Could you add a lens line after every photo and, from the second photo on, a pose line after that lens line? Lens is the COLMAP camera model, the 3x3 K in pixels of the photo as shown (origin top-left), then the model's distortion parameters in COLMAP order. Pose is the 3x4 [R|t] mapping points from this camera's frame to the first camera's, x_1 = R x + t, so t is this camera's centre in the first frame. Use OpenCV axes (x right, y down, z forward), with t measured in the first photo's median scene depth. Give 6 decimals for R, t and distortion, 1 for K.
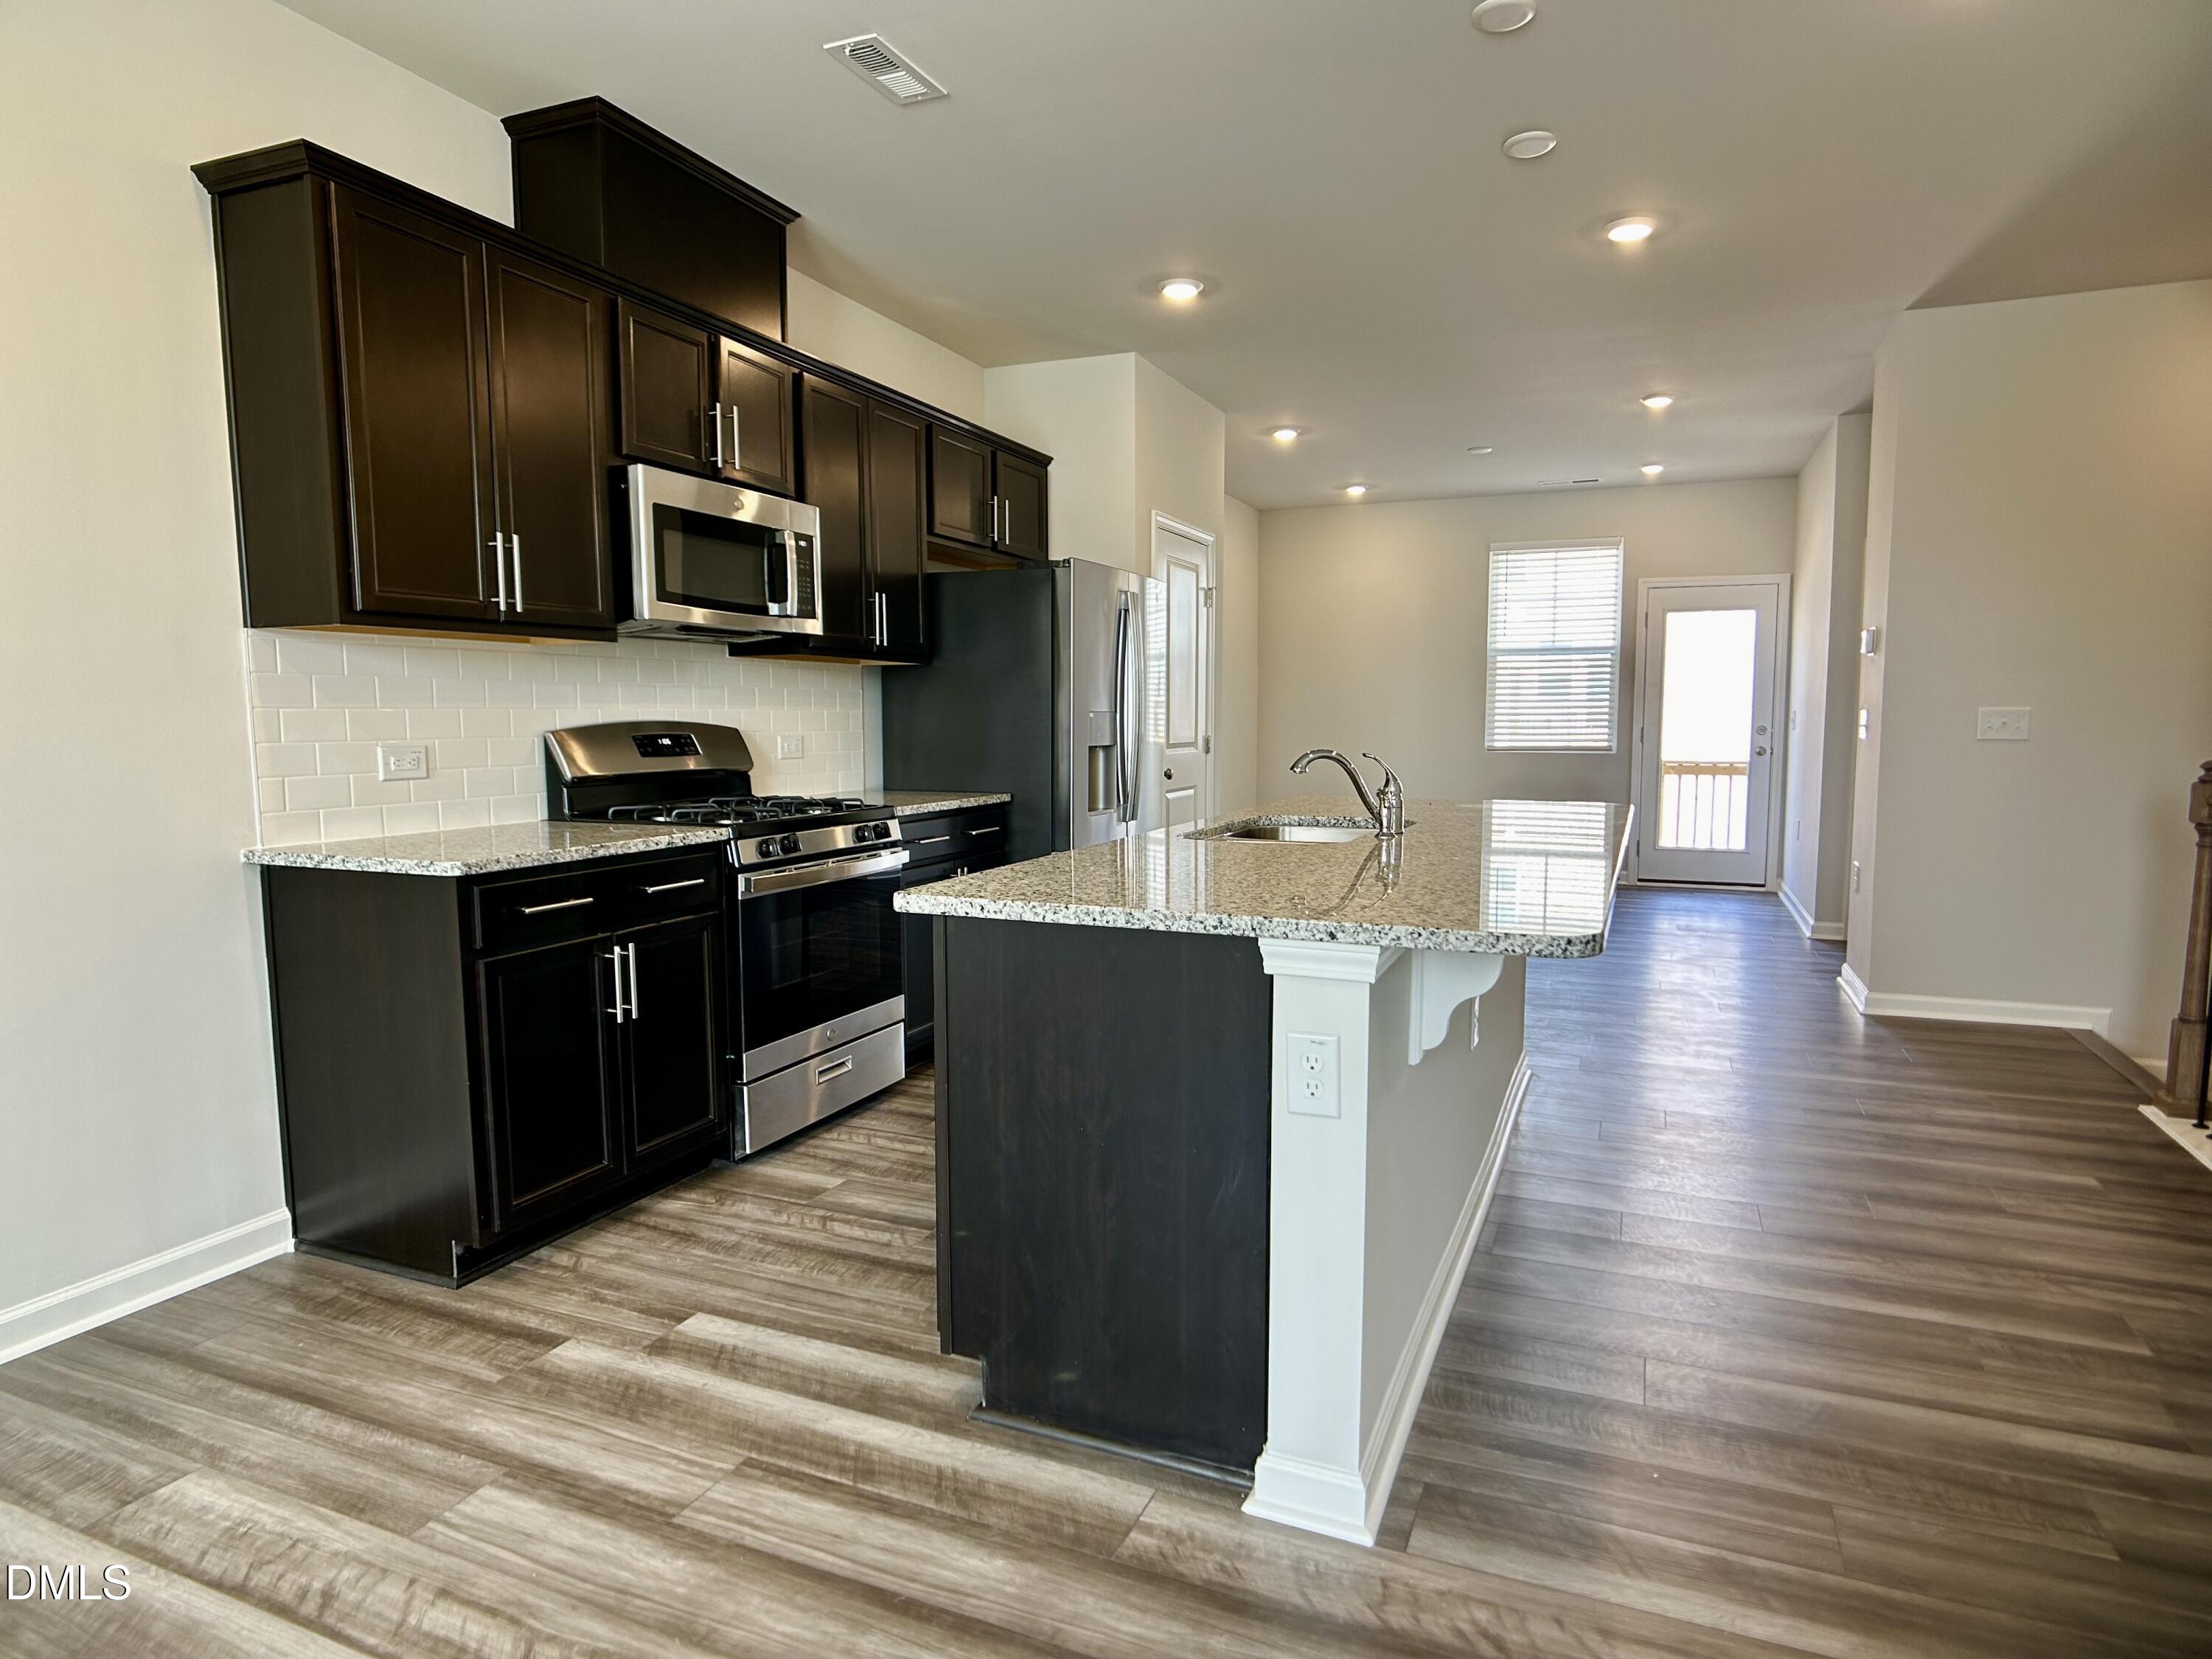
lens RADIAL K [[1280.8, 0, 1117.5], [0, 1280.8, 846.9], [0, 0, 1]] dist [-0.025555, 0.020565]
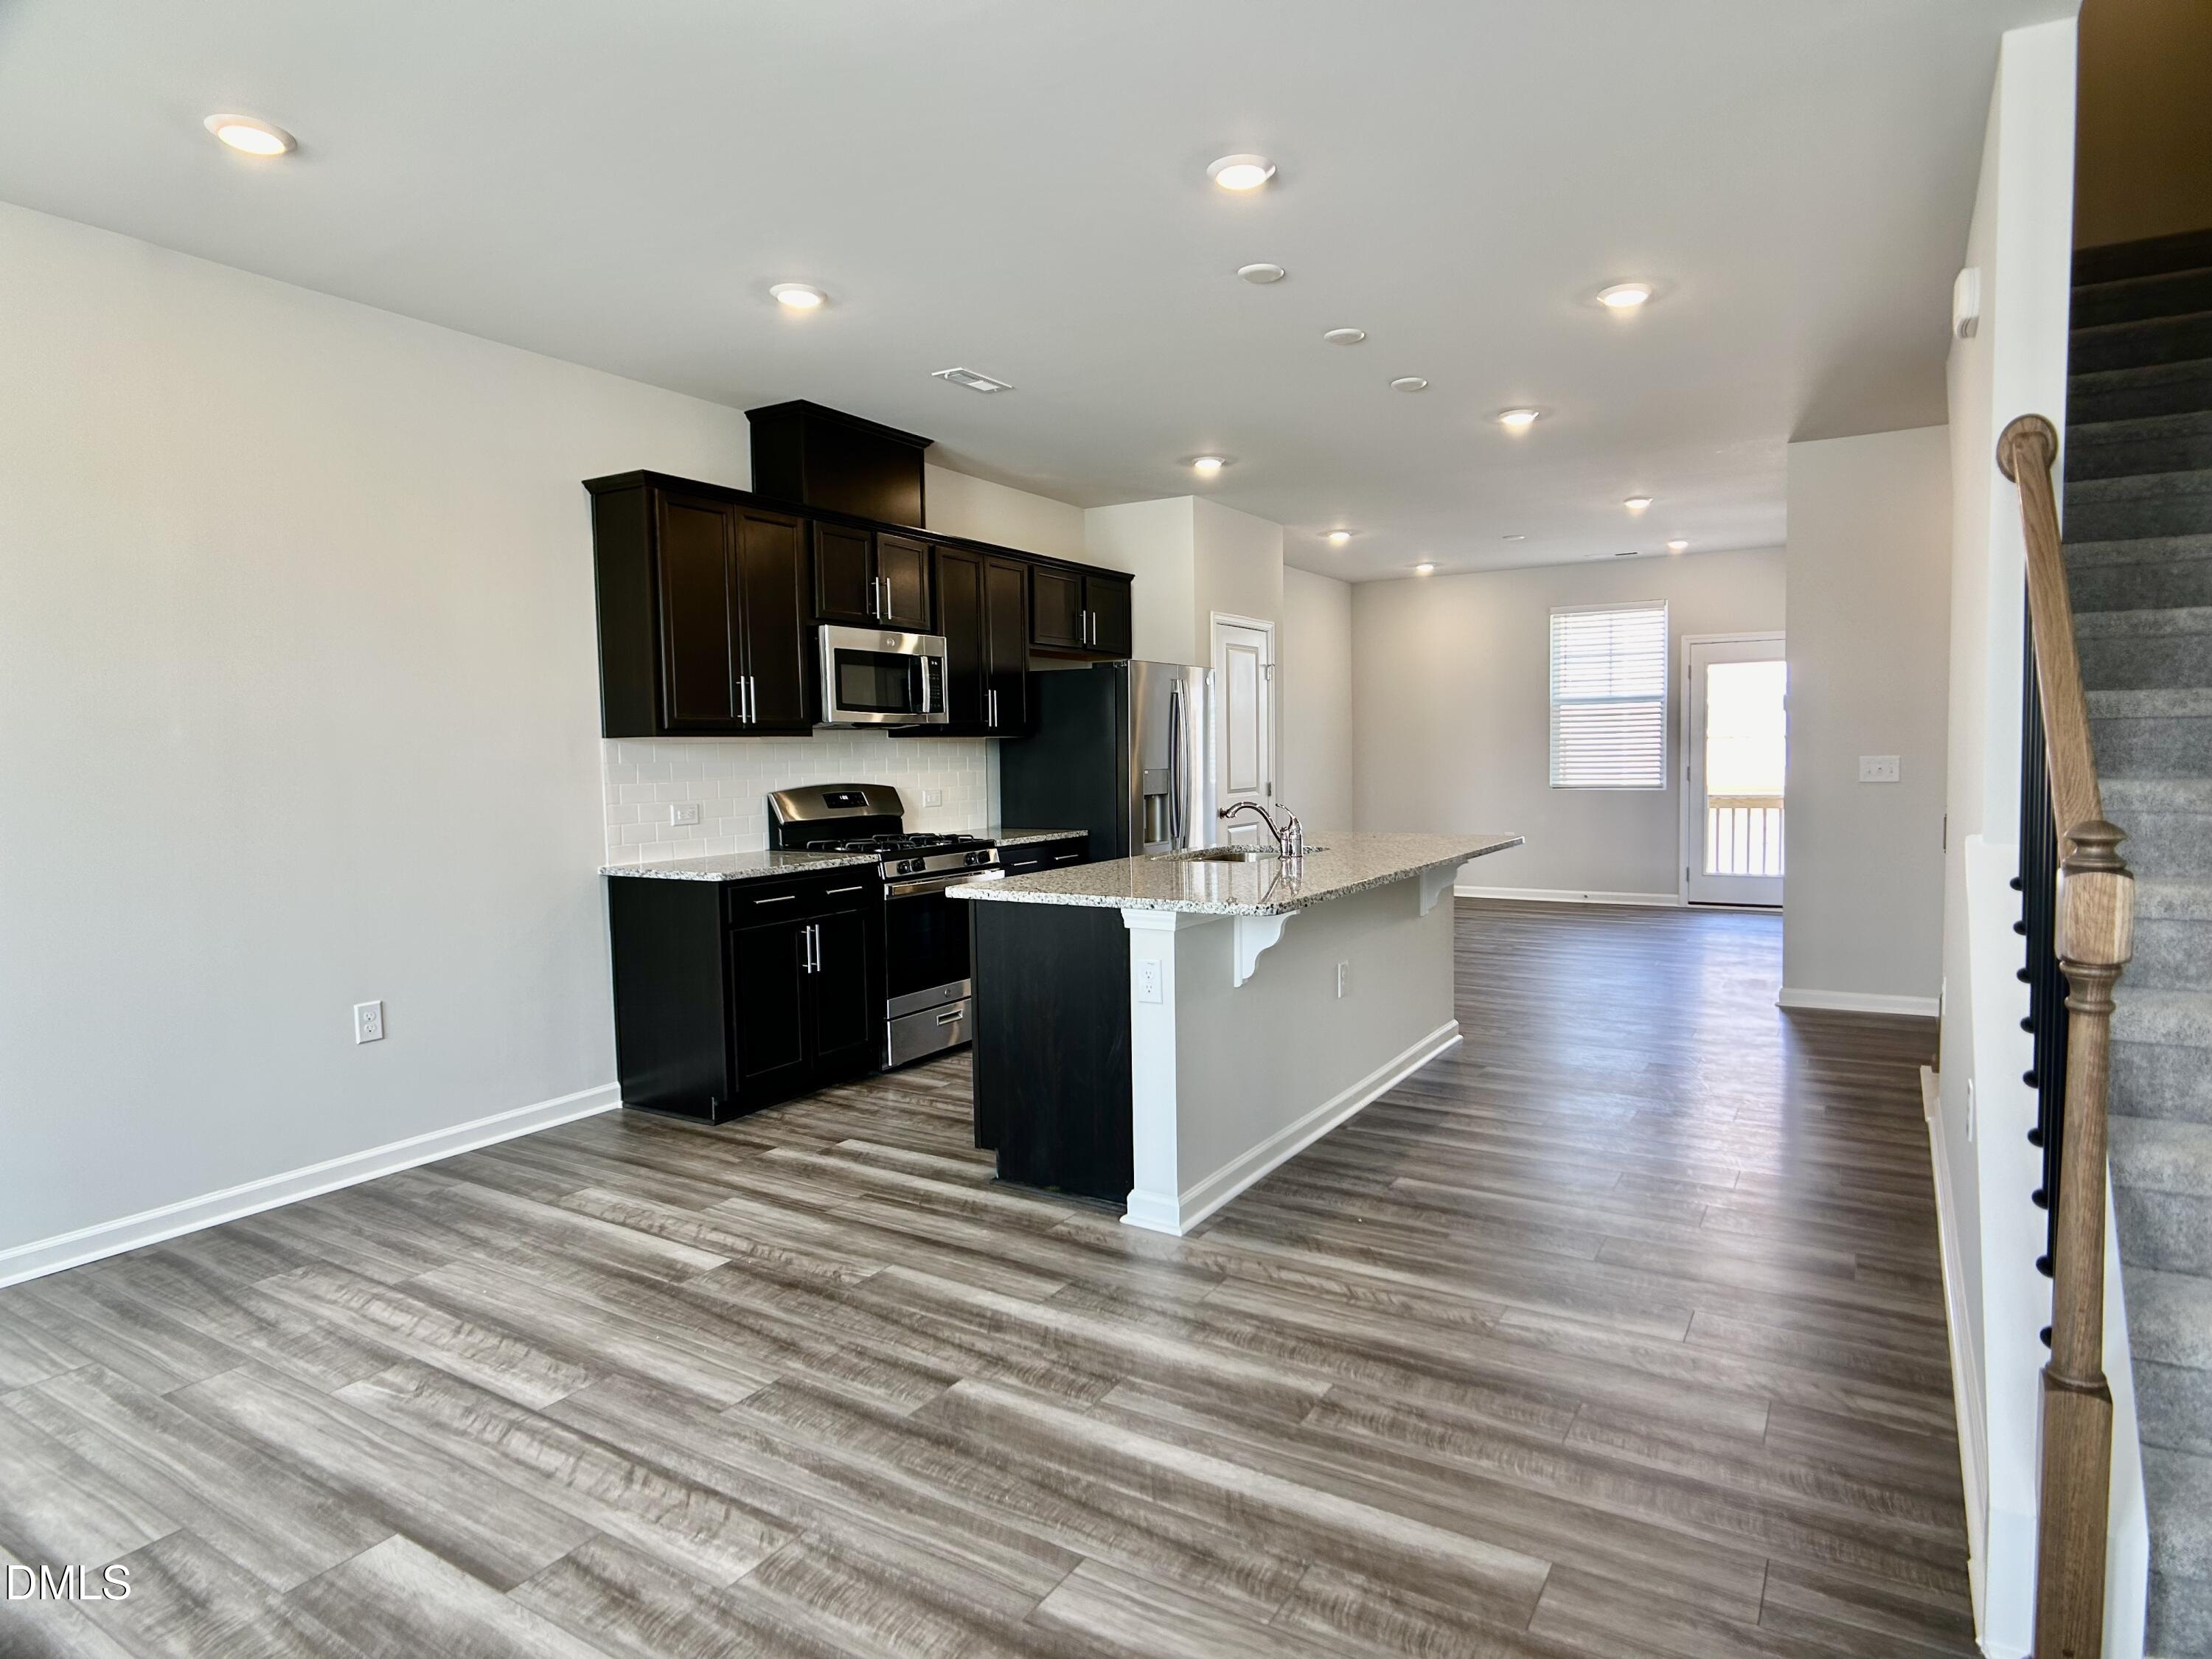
lens RADIAL K [[1266.8, 0, 1106.0], [0, 1266.8, 829.5], [0, 0, 1]] dist [0.001196, -0.000570]
pose [[0.987071, -0.006076, -0.160171, 0.231587], [-0.000093, 0.999259, -0.038481, 0.015237], [0.160286, 0.037998, 0.986339, -0.515215]]
